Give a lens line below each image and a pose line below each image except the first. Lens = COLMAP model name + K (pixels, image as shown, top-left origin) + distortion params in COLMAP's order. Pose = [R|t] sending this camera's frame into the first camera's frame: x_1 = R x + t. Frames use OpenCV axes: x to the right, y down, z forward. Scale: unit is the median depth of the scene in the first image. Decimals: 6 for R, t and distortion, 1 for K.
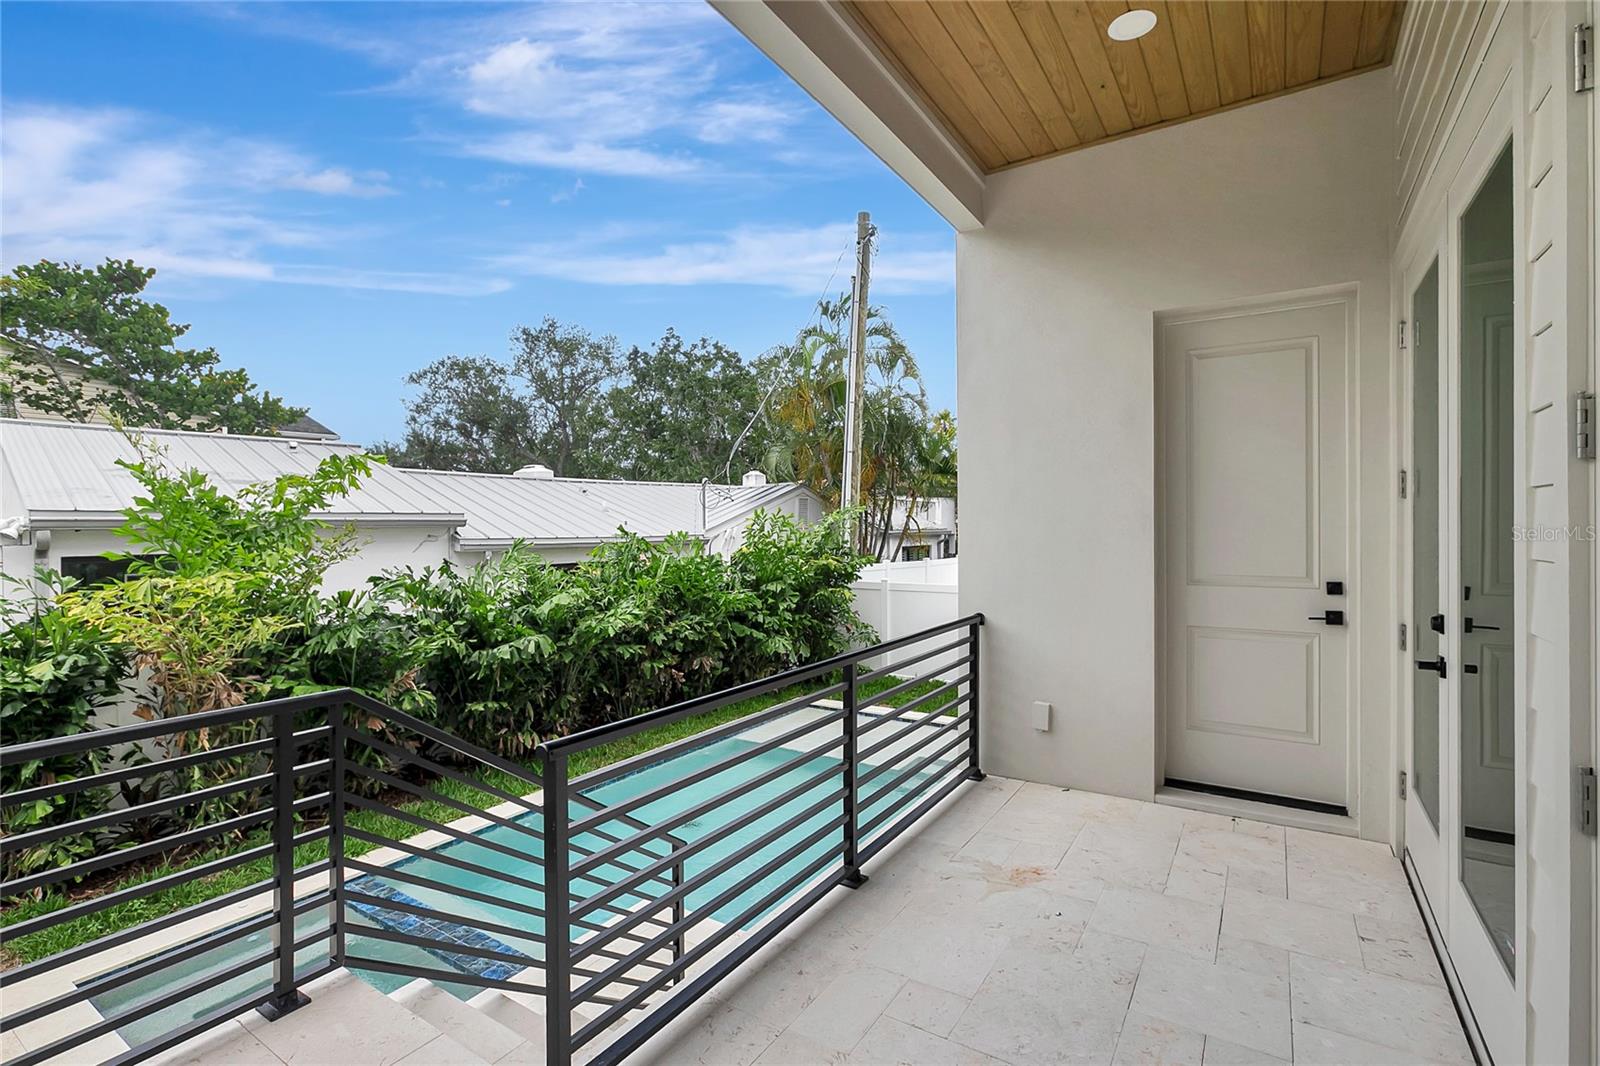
lens RADIAL K [[733.9, 0, 796.9], [0, 733.9, 525.5], [0, 0, 1]] dist [0.001187, 0.000242]
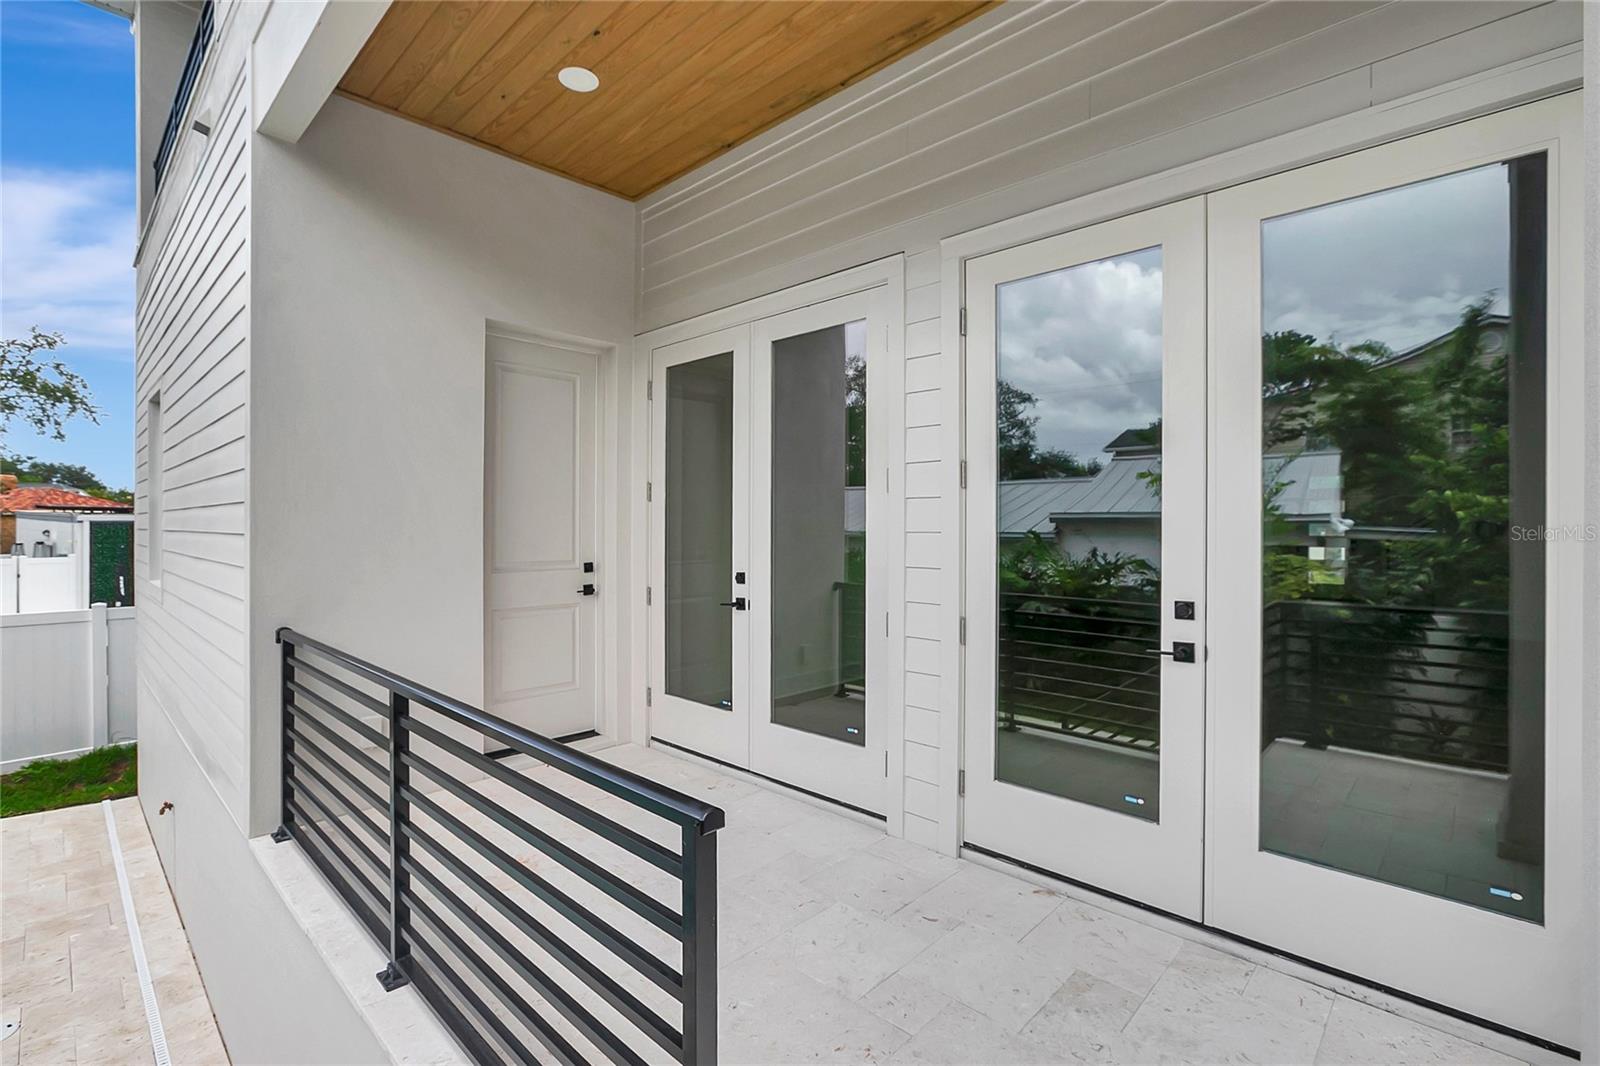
lens RADIAL K [[733.9, 0, 796.9], [0, 733.9, 525.5], [0, 0, 1]] dist [0.001187, 0.000242]
pose [[0.188346, 0.008179, 0.982069, -0.498761], [0.009207, 0.999907, -0.010093, 0.026526], [-0.982060, 0.010942, 0.188253, 0.377071]]
